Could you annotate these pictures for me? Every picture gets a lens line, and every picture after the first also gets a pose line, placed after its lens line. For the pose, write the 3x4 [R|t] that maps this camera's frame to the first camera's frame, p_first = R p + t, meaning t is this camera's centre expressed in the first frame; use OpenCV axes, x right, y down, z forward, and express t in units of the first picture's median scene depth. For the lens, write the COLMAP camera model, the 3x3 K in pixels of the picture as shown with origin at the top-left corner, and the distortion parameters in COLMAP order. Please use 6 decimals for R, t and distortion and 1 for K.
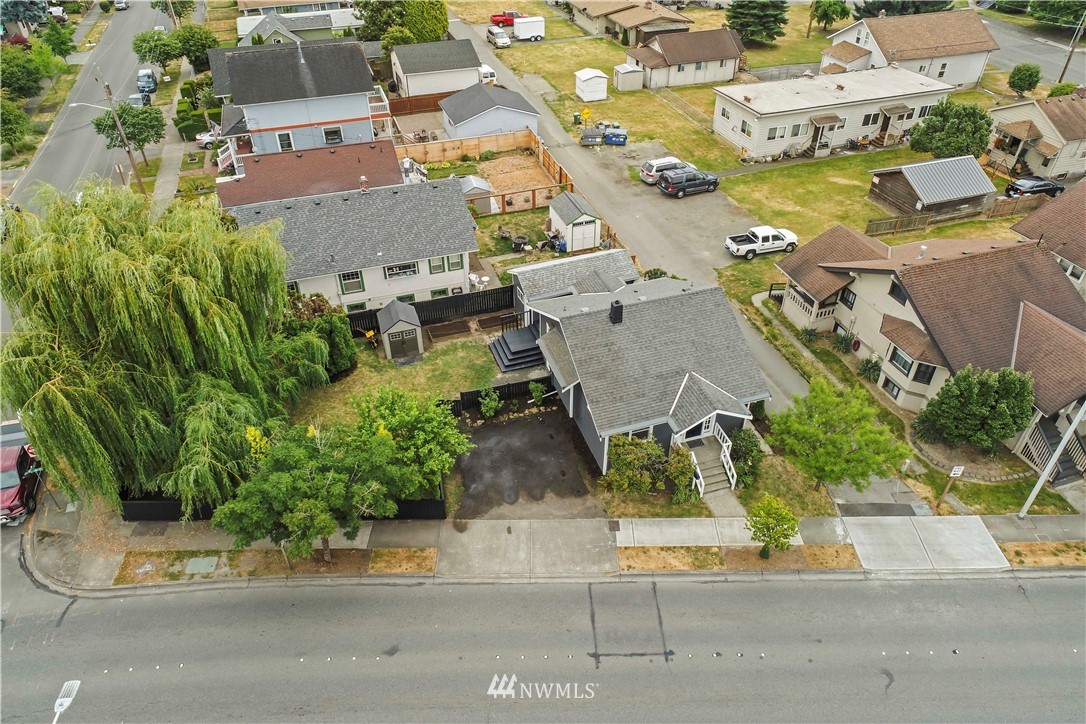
lens RADIAL K [[729.8, 0, 544.3], [0, 729.8, 364.8], [0, 0, 1]] dist [-0.004308, -0.000573]
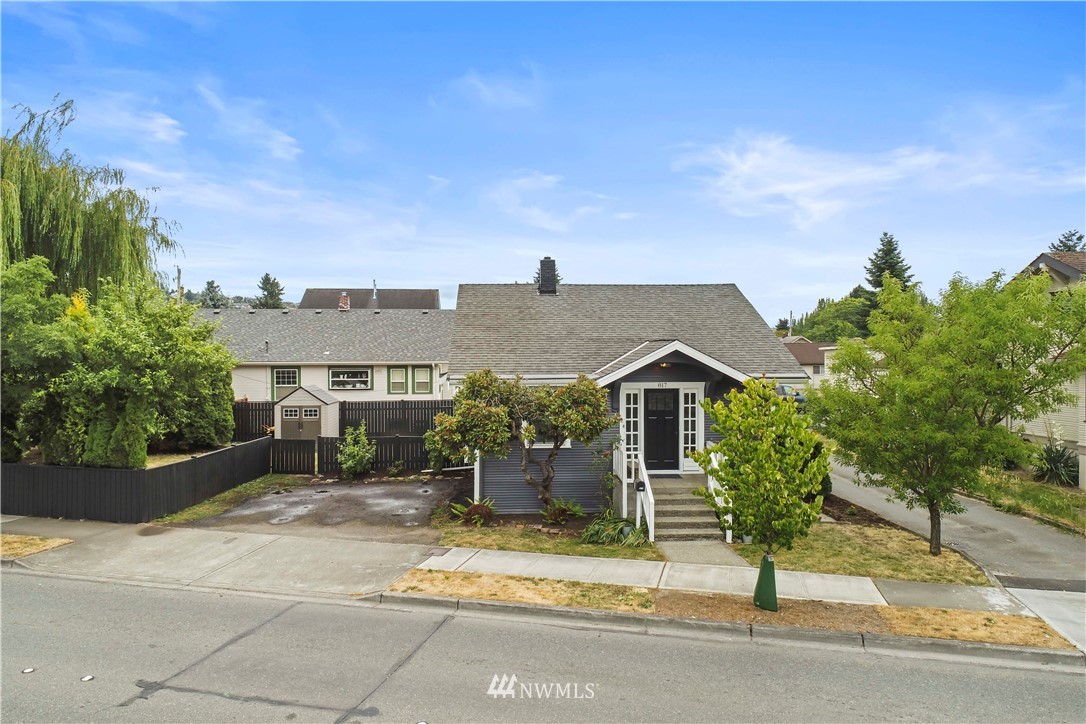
lens RADIAL K [[729.8, 0, 544.4], [0, 729.8, 362.9], [0, 0, 1]] dist [-0.004308, -0.000573]
pose [[0.967857, 0.007991, -0.251373, 0.268612], [-0.158839, 0.794352, -0.586323, 0.375885], [0.194994, 0.607405, 0.770088, 0.586261]]
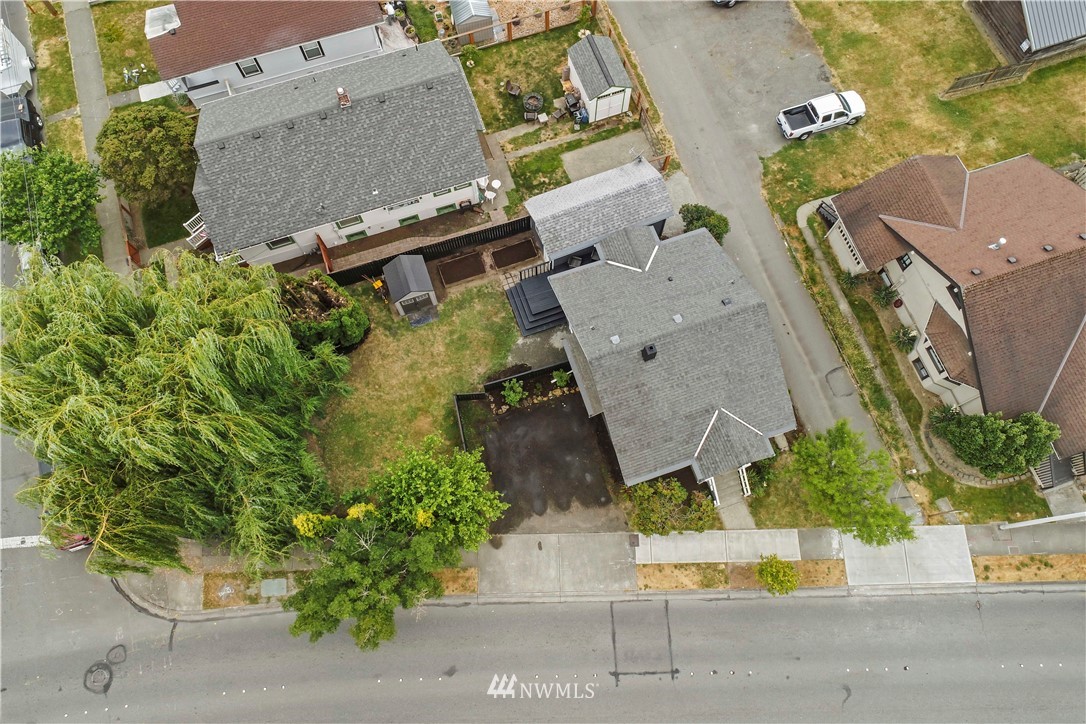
lens RADIAL K [[729.8, 0, 543.2], [0, 729.8, 363.0], [0, 0, 1]] dist [-0.004308, -0.000573]
pose [[0.999935, -0.010713, 0.003954, -0.043793], [0.006667, 0.828781, 0.559533, -0.617936], [-0.009272, -0.559470, 0.828799, 0.227031]]
